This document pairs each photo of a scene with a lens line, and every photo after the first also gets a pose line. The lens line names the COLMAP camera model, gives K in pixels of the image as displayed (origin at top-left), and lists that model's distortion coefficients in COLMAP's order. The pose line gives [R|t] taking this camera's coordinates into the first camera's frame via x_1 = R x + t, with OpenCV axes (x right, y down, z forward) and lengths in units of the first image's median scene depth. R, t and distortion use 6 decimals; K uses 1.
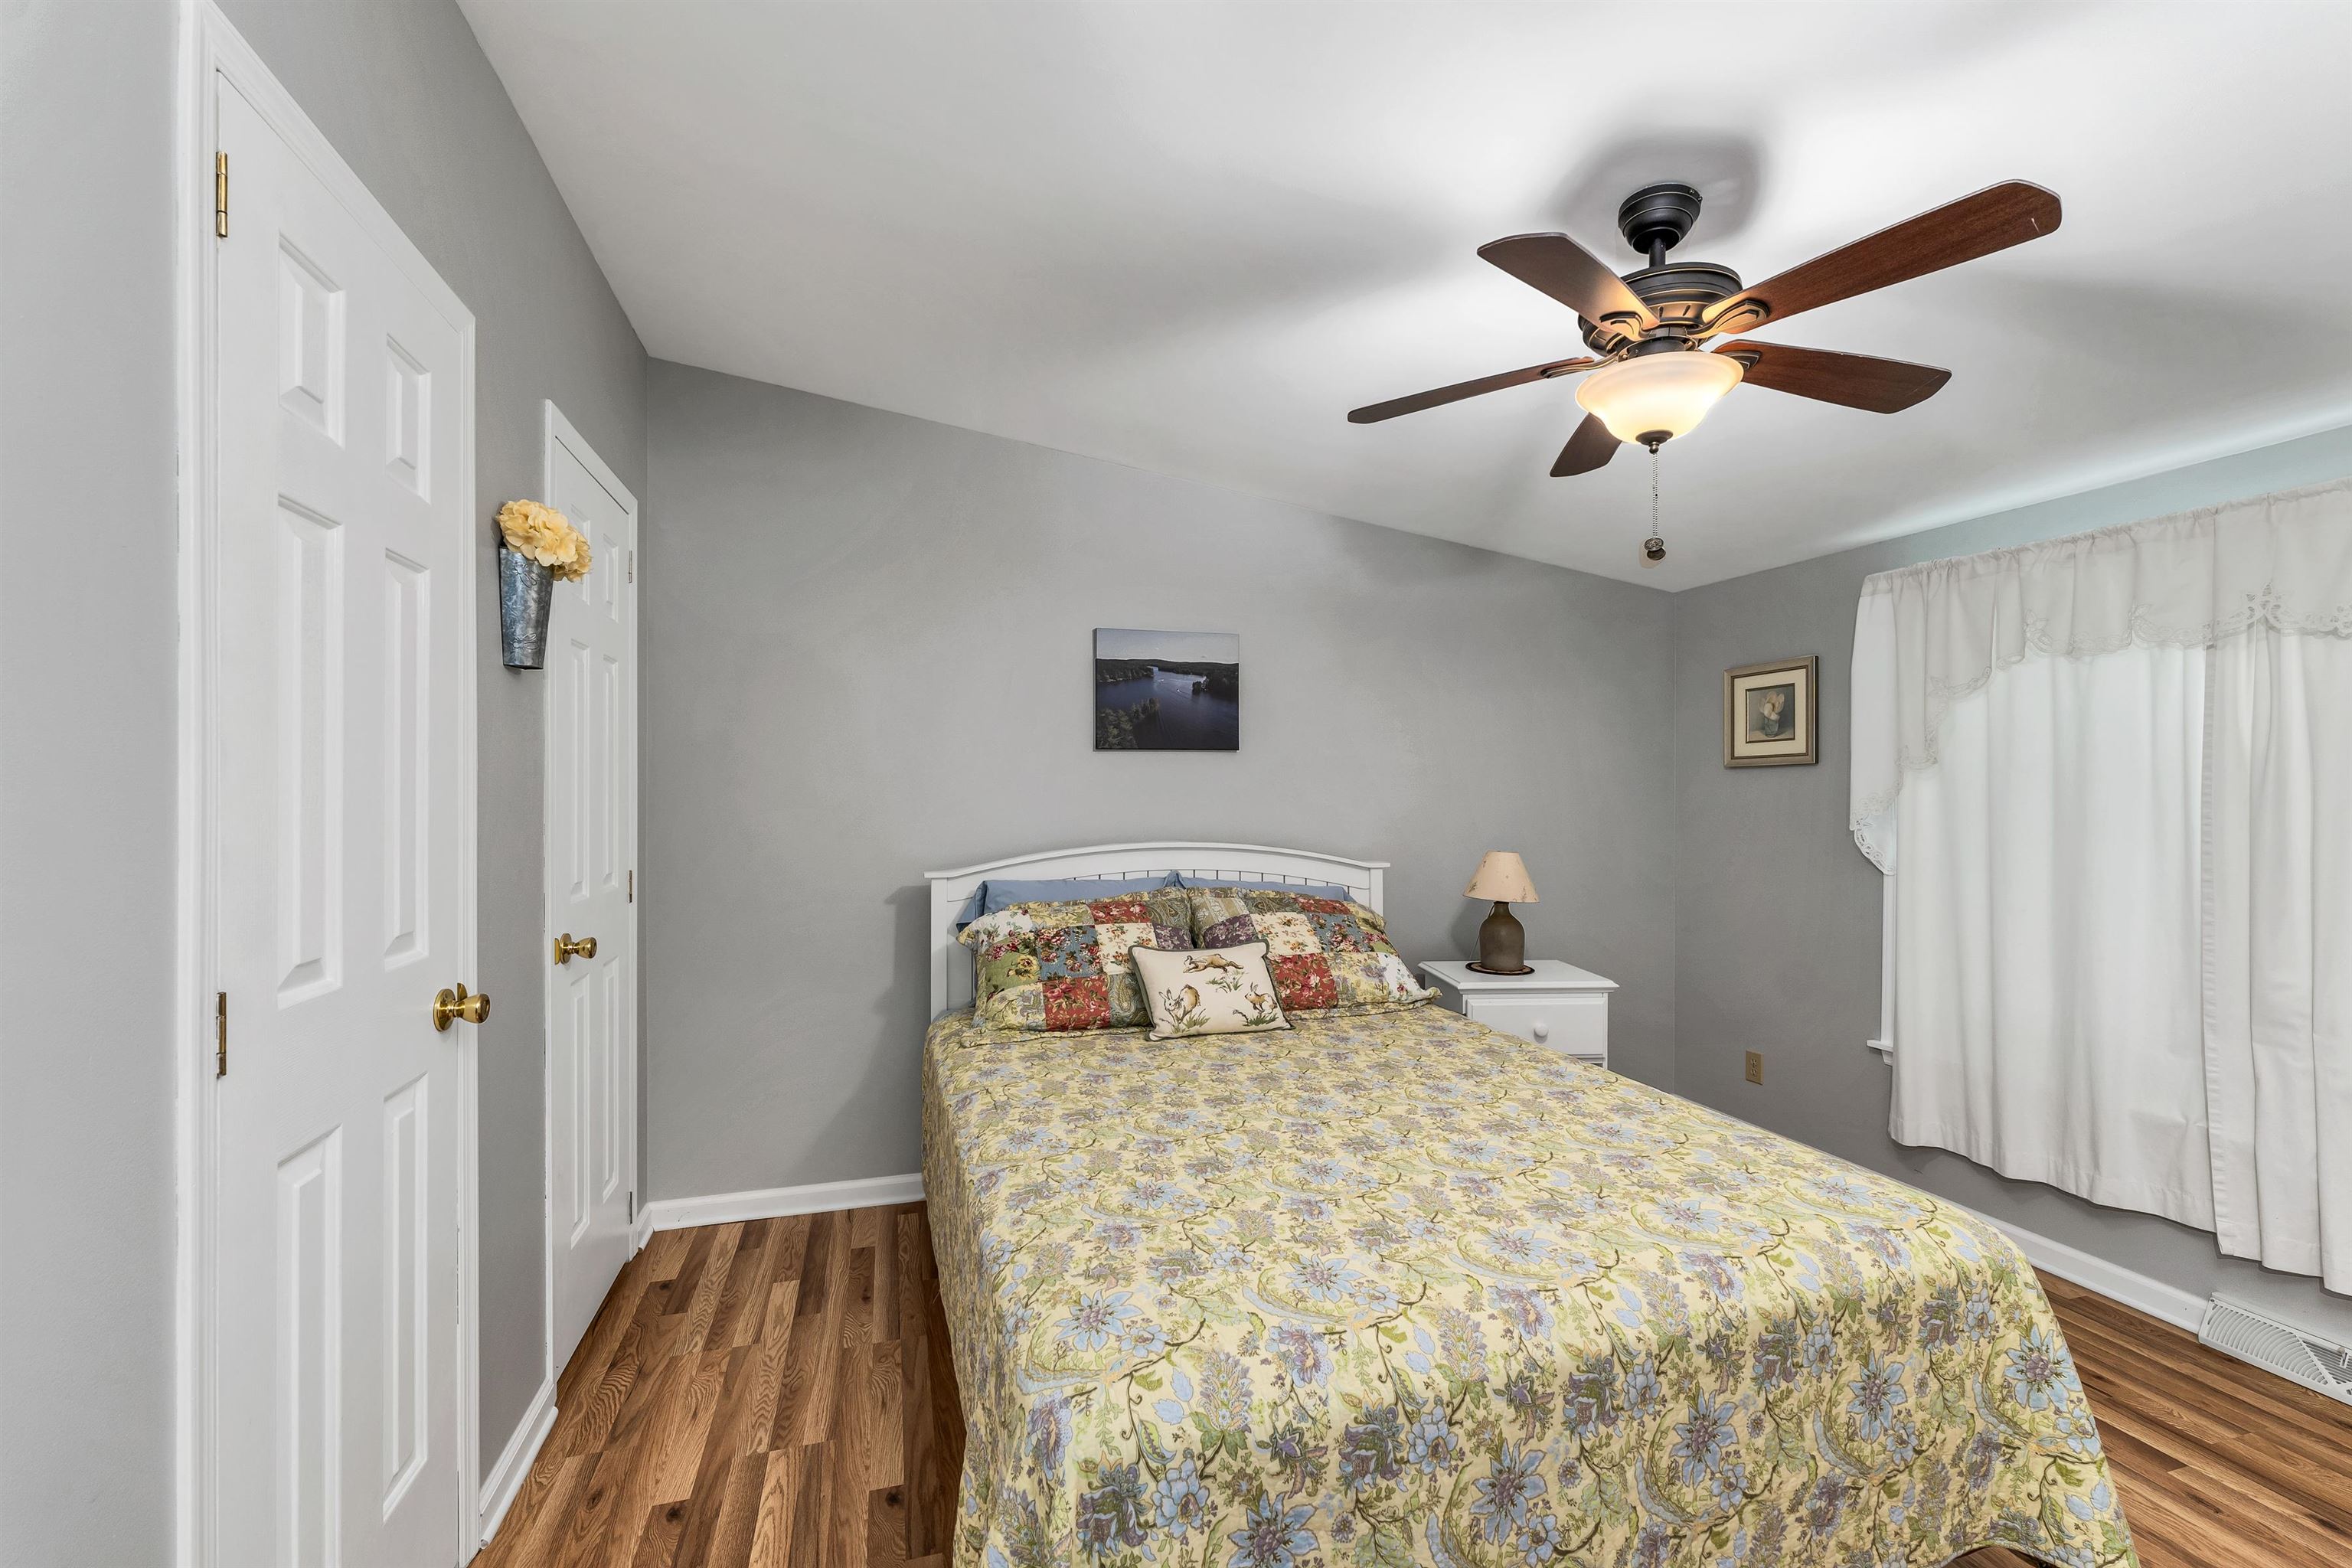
lens RADIAL K [[977.5, 0, 1165.6], [0, 977.5, 783.4], [0, 0, 1]] dist [0.004272, -0.001273]
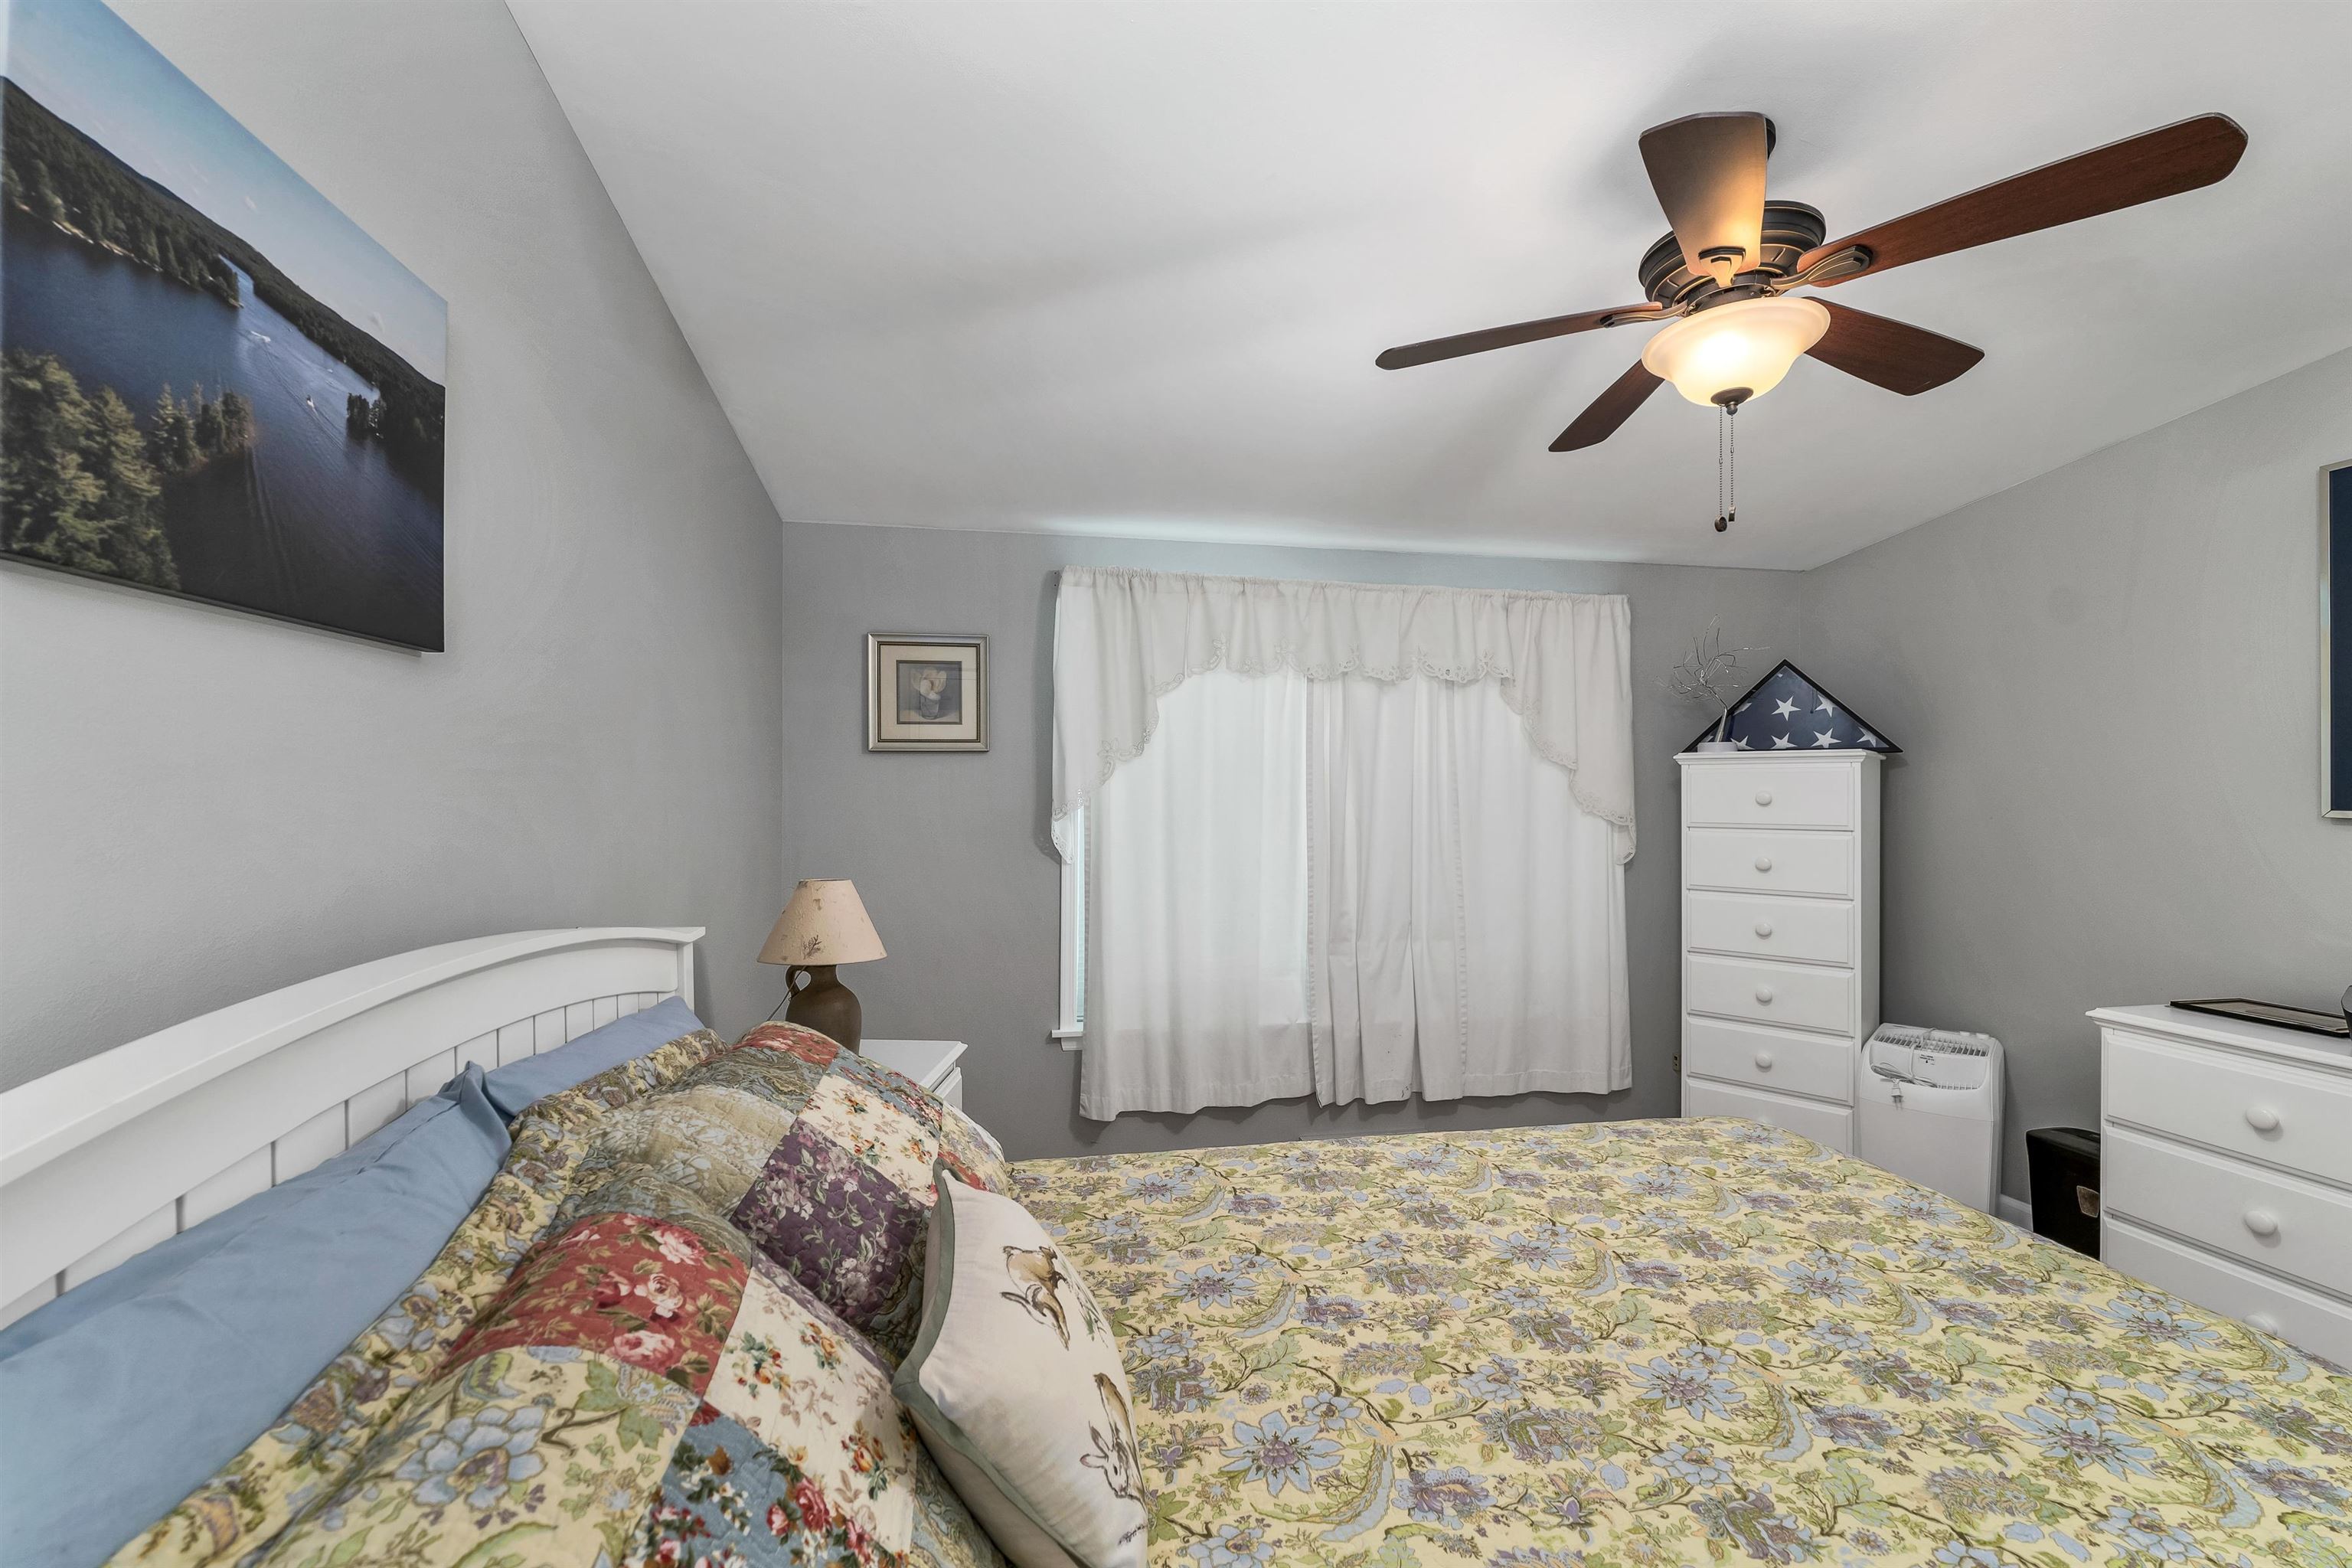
lens RADIAL K [[977.5, 0, 1184.4], [0, 977.5, 777.1], [0, 0, 1]] dist [0.004272, -0.001273]
pose [[0.077700, 0.006994, 0.996952, -0.241222], [-0.009550, 0.999935, -0.006270, 0.007686], [-0.996931, -0.009034, 0.077761, 0.753462]]
